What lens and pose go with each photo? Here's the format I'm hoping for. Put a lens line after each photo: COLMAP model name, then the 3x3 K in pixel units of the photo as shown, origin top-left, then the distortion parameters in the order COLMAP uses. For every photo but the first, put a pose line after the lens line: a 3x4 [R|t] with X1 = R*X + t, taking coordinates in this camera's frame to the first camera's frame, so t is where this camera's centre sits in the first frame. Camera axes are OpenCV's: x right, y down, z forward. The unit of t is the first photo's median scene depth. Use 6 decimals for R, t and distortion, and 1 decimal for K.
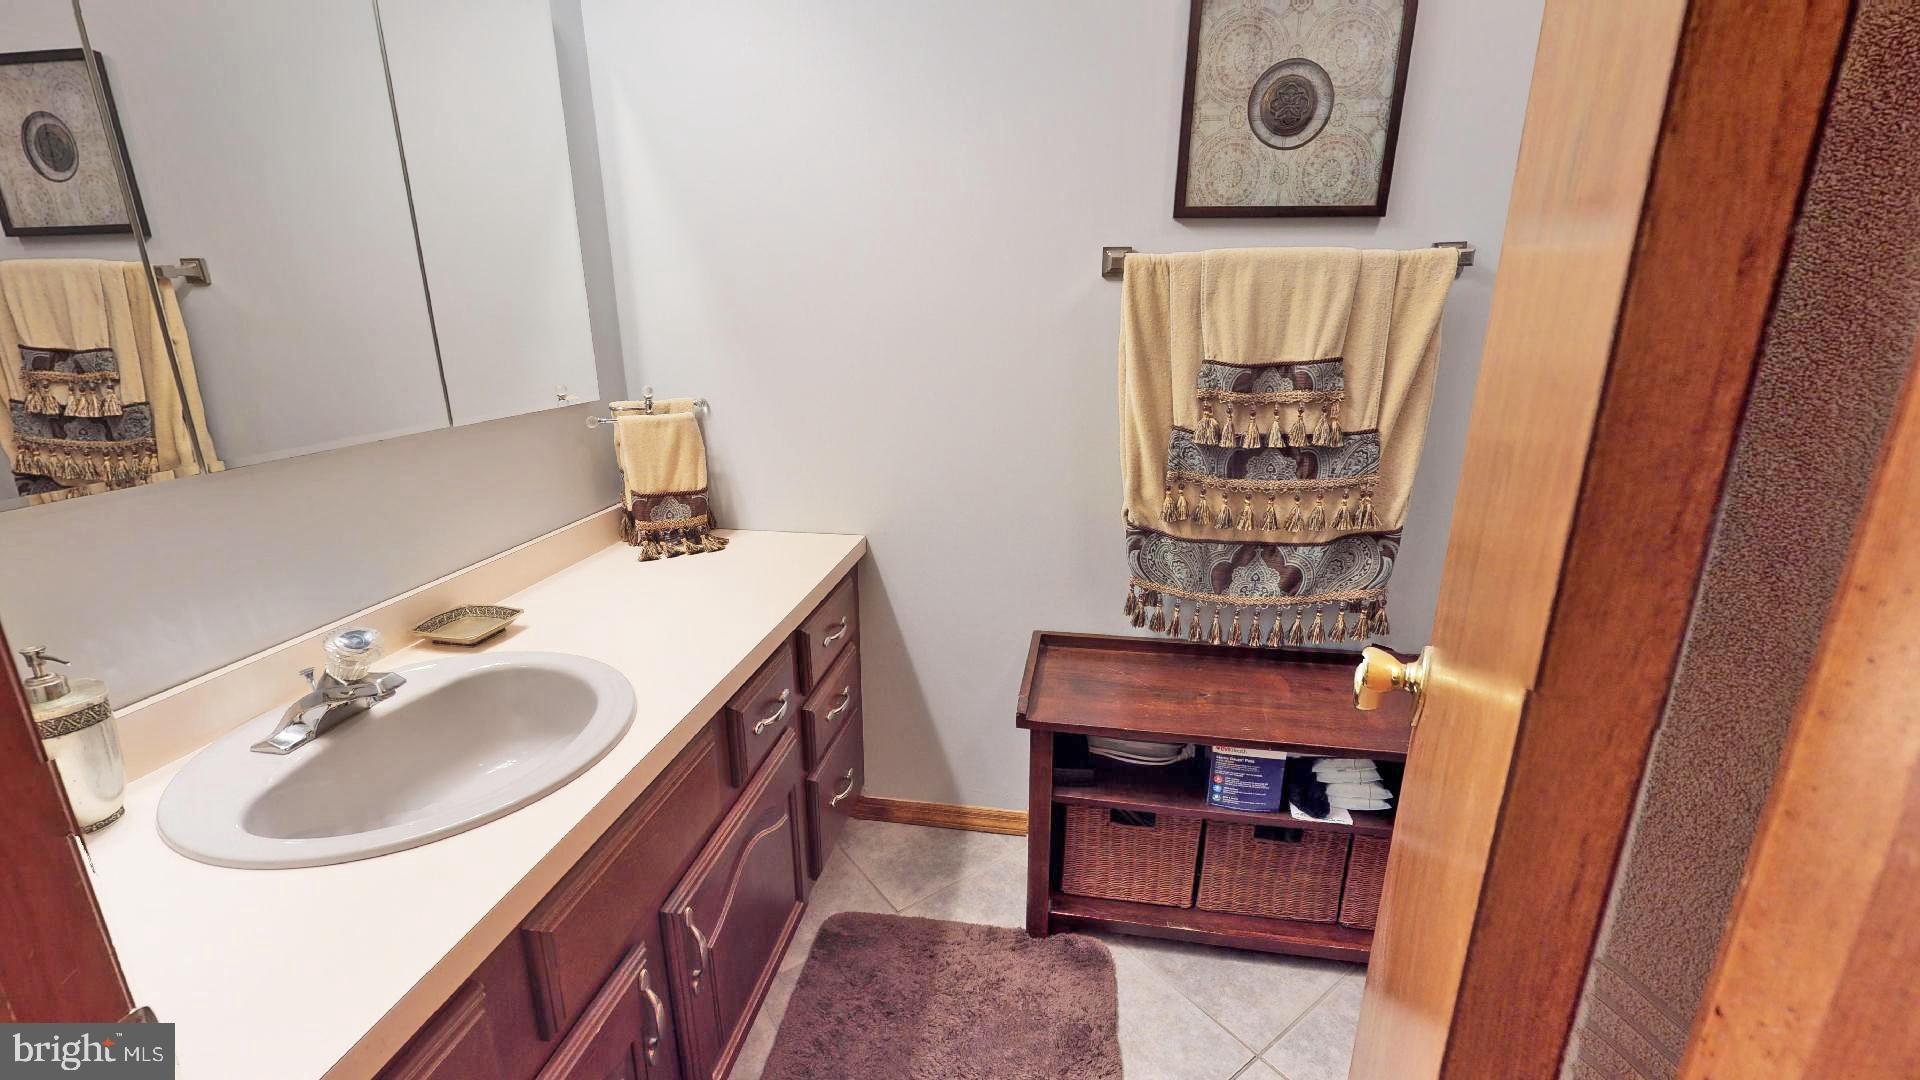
lens RADIAL K [[789.9, 0, 958.6], [0, 789.9, 536.7], [0, 0, 1]] dist [0.000075, 0.000010]
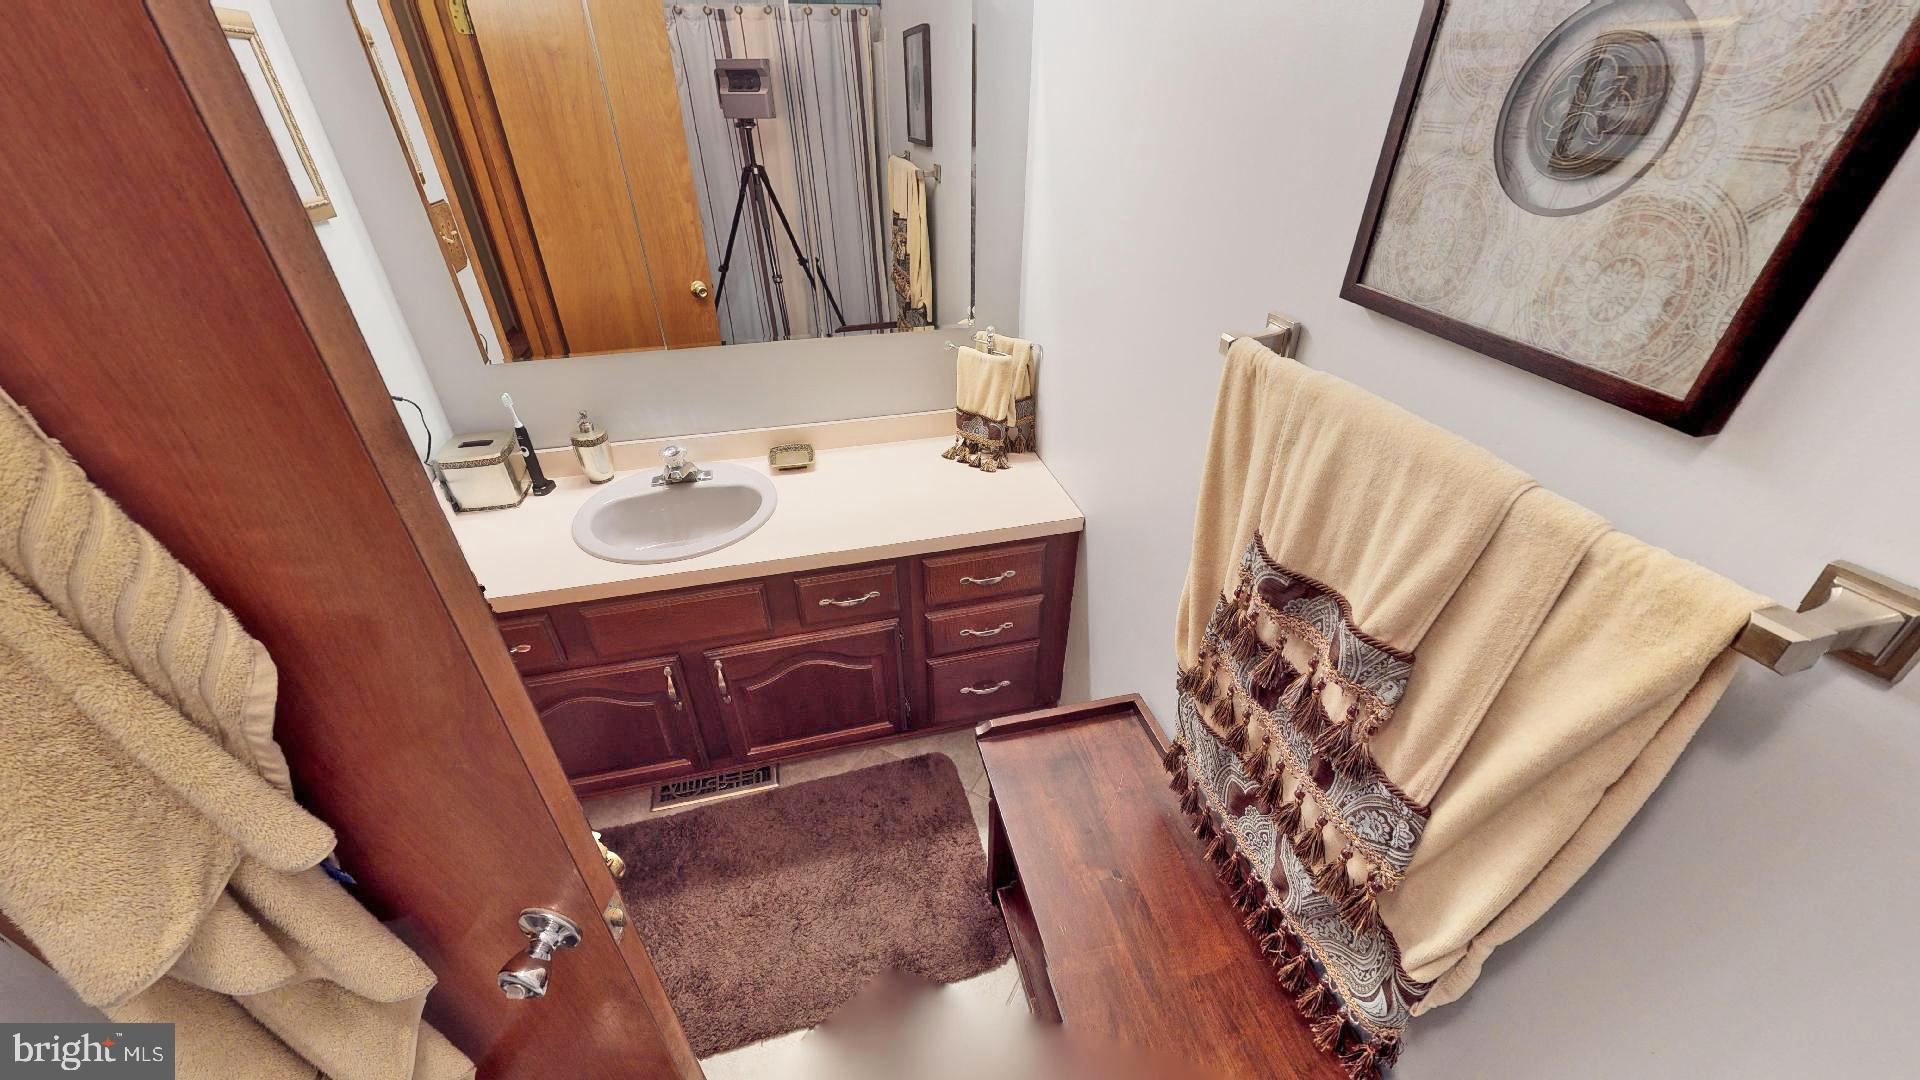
lens RADIAL K [[695.0, 0, 959.4], [0, 695.0, 539.7], [0, 0, 1]] dist [0.000276, 0.000024]
pose [[0.410940, 0.497957, -0.763653, 0.673764], [-0.259306, 0.866895, 0.425740, -0.410443], [0.874007, 0.023066, 0.485365, 0.515942]]
